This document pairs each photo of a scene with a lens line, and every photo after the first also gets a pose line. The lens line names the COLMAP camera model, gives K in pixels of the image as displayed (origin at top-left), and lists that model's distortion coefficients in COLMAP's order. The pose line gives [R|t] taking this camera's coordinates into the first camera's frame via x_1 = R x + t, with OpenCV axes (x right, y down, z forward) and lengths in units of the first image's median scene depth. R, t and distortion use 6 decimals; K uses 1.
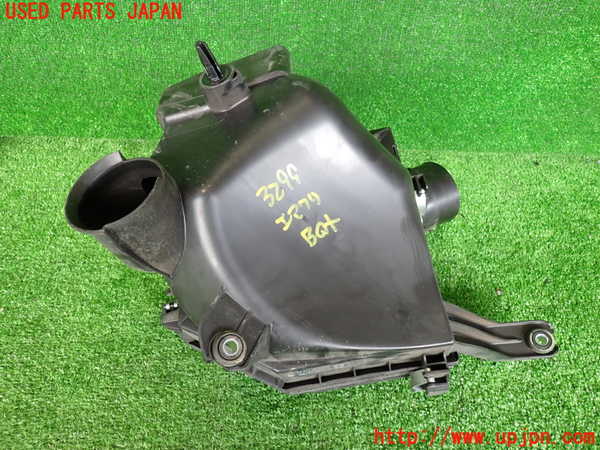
lens RADIAL K [[448.8, 0, 300.0], [0, 448.8, 225.0], [0, 0, 1]] dist [0.014283, 0.000103]
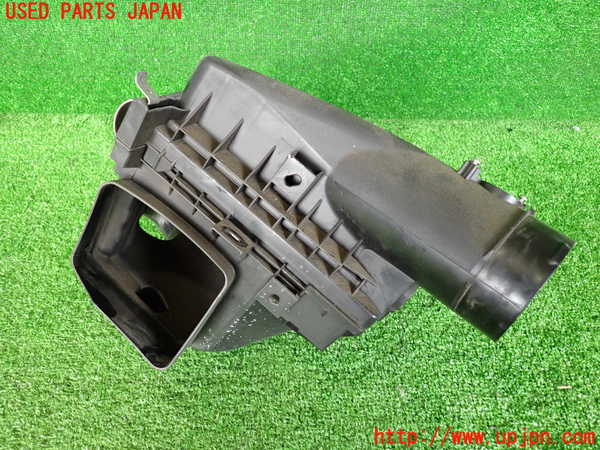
lens RADIAL K [[448.8, 0, 300.0], [0, 448.8, 225.0], [0, 0, 1]] dist [0.014283, 0.000103]
pose [[0.998941, -0.013382, -0.044017, 0.151655], [0.013659, 0.999889, 0.006008, 0.095749], [0.043931, -0.006603, 0.999013, -0.039566]]
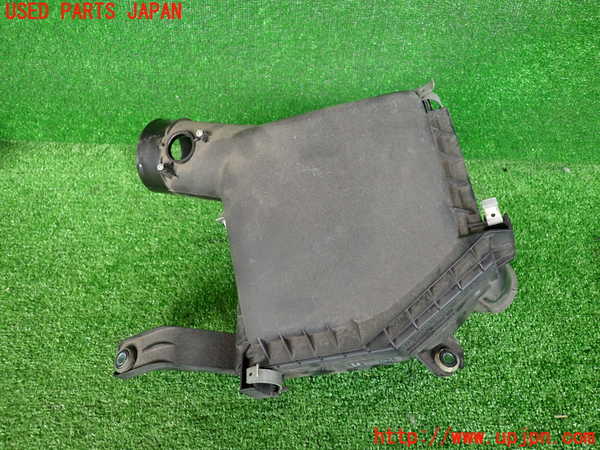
lens RADIAL K [[448.8, 0, 300.0], [0, 448.8, 225.0], [0, 0, 1]] dist [0.014283, 0.000103]
pose [[0.999714, 0.007973, -0.022555, 0.093783], [-0.008875, 0.999153, -0.040171, 0.064628], [0.022215, 0.040359, 0.998938, -0.118001]]
